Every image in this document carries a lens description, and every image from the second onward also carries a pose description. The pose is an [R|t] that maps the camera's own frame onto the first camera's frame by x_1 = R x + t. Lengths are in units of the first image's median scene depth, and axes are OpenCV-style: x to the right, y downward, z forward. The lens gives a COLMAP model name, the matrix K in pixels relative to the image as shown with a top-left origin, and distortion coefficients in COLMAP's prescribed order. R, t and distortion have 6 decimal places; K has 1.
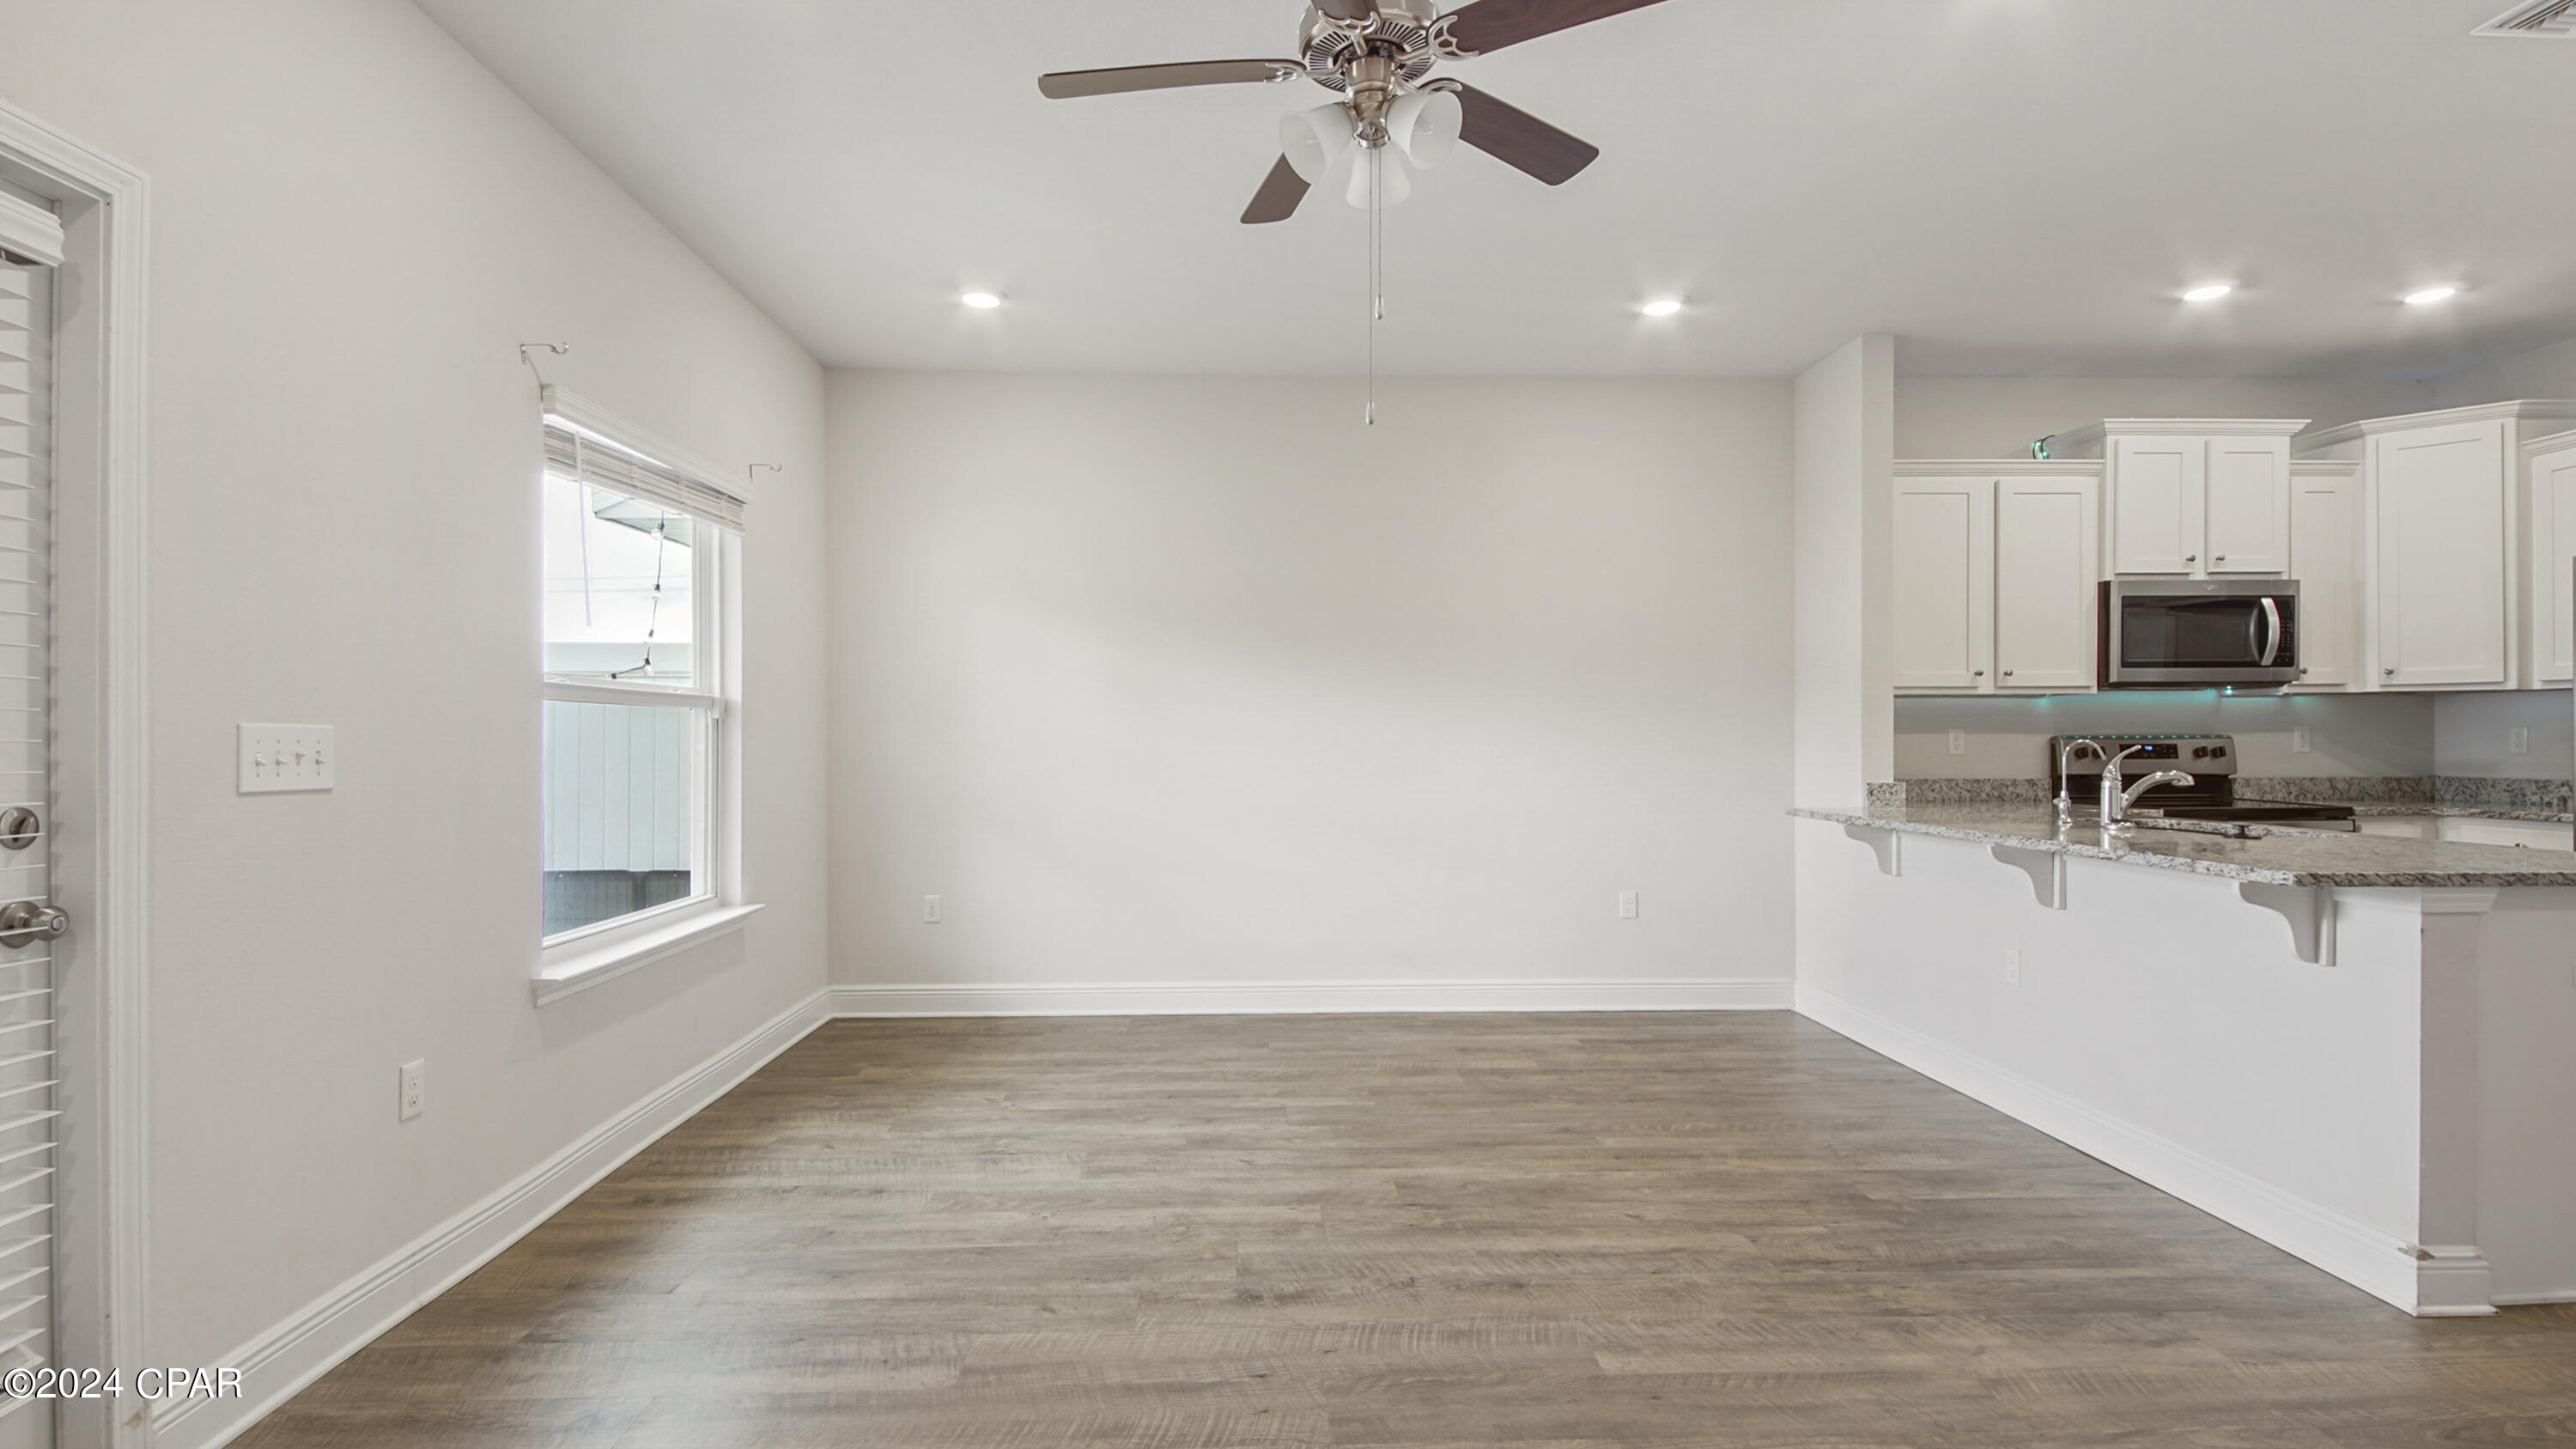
lens RADIAL K [[1199.5, 0, 1291.1], [0, 1199.5, 732.4], [0, 0, 1]] dist [0.023539, -0.011078]
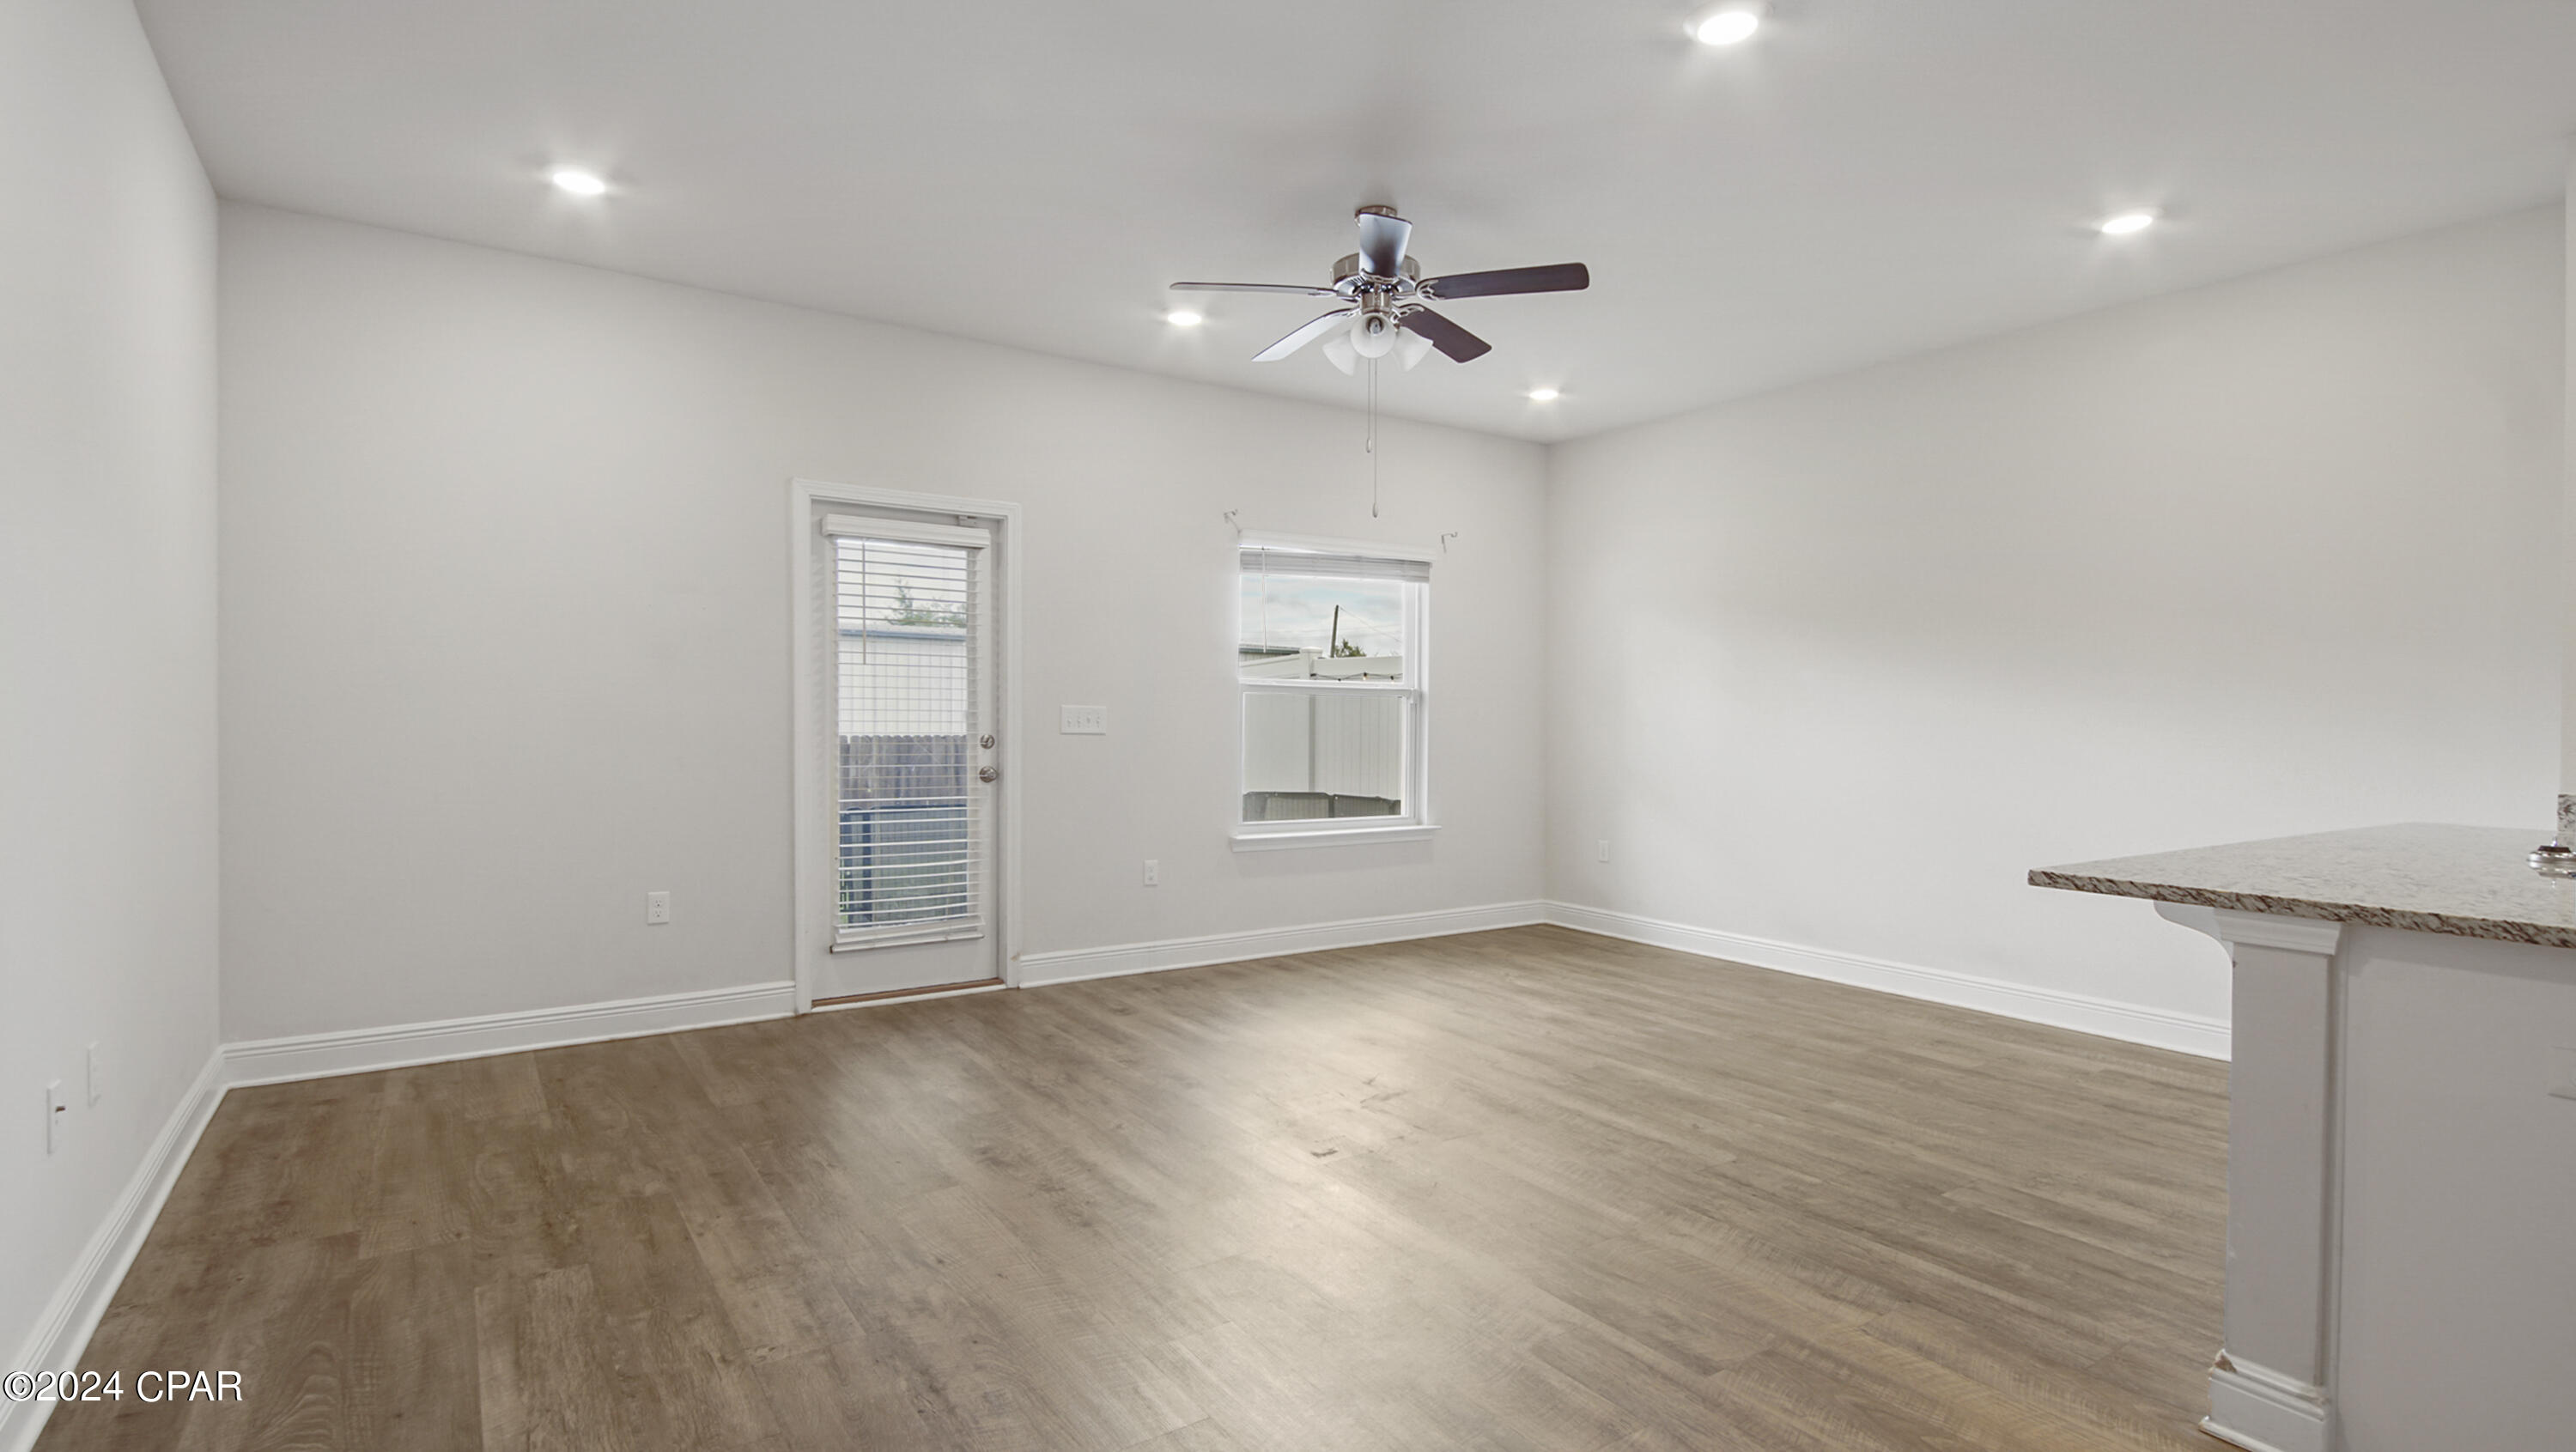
lens RADIAL K [[1232.2, 0, 1280.1], [0, 1232.2, 731.4], [0, 0, 1]] dist [0.013099, -0.004771]
pose [[0.528220, 0.018054, -0.848916, 0.655231], [-0.007107, 0.999833, 0.016842, -0.000196], [0.849078, -0.002863, 0.528260, 0.013909]]
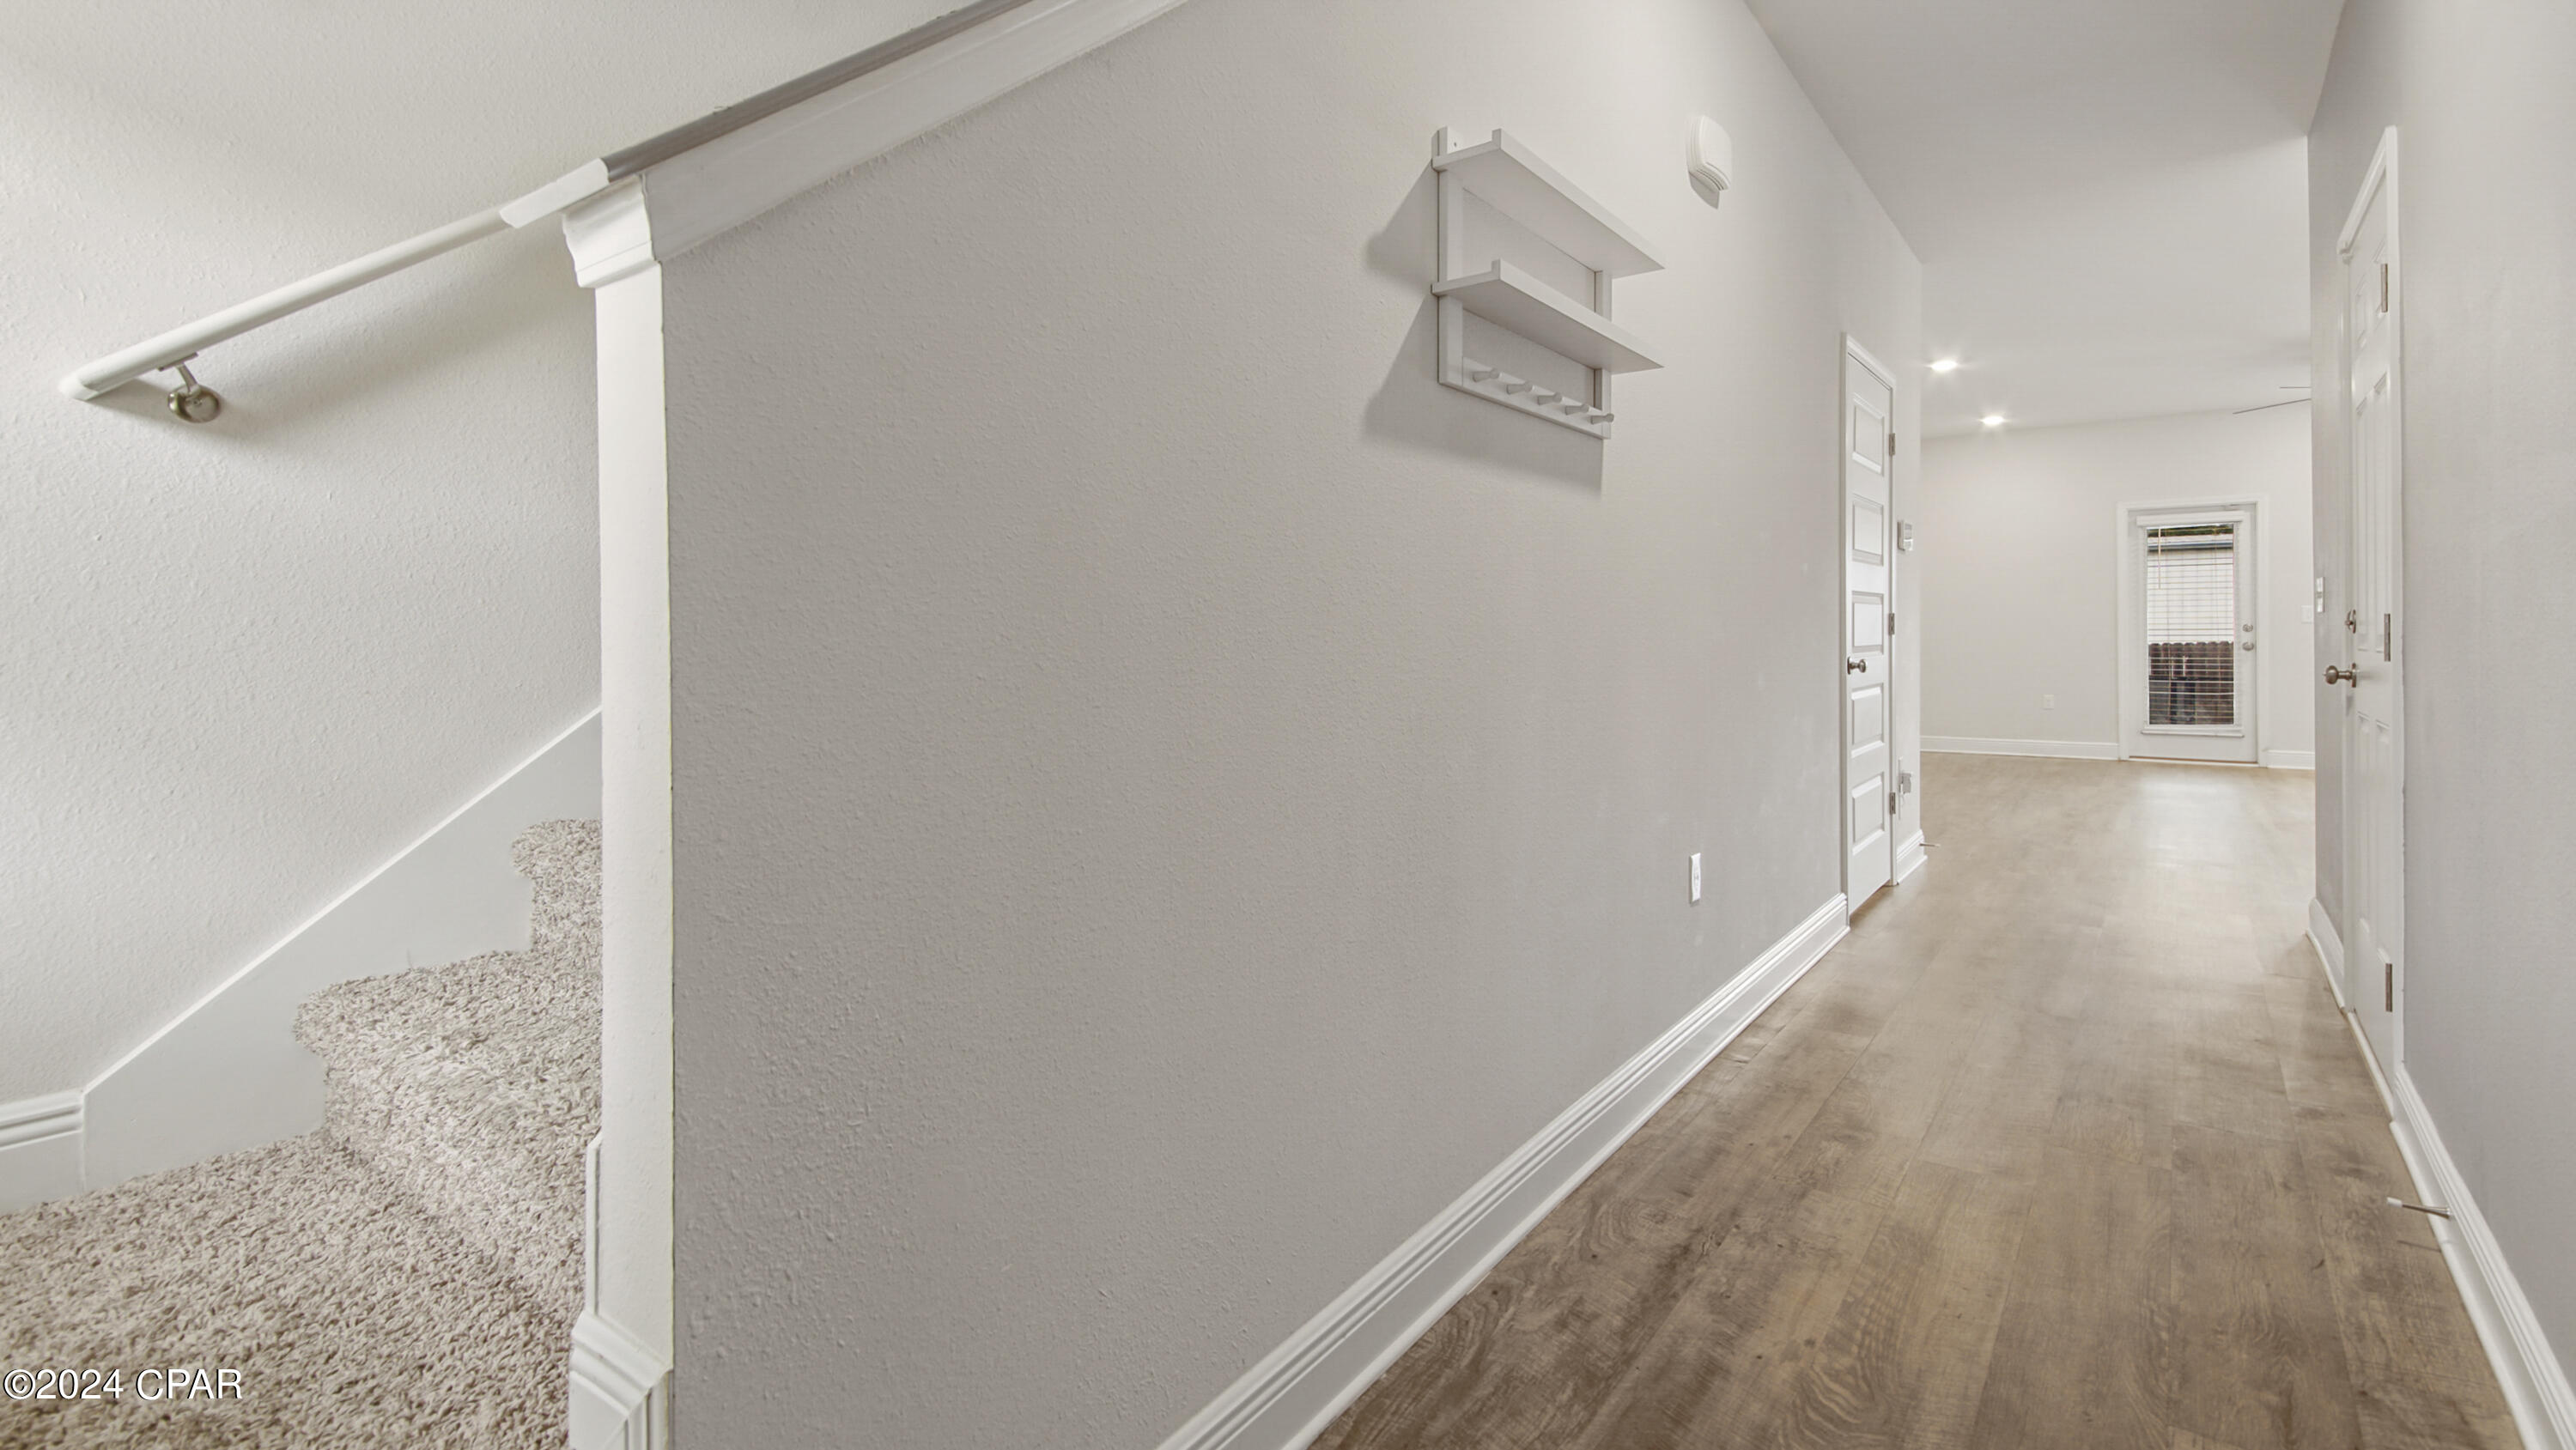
lens RADIAL K [[1232.0, 0, 1239.9], [0, 1232.0, 645.0], [0, 0, 1]] dist [0.013099, -0.004771]
pose [[-0.632012, 0.005710, -0.774938, 2.106621], [0.010383, 0.999945, -0.001100, 0.040927], [0.774889, -0.008741, -0.632037, 0.369864]]
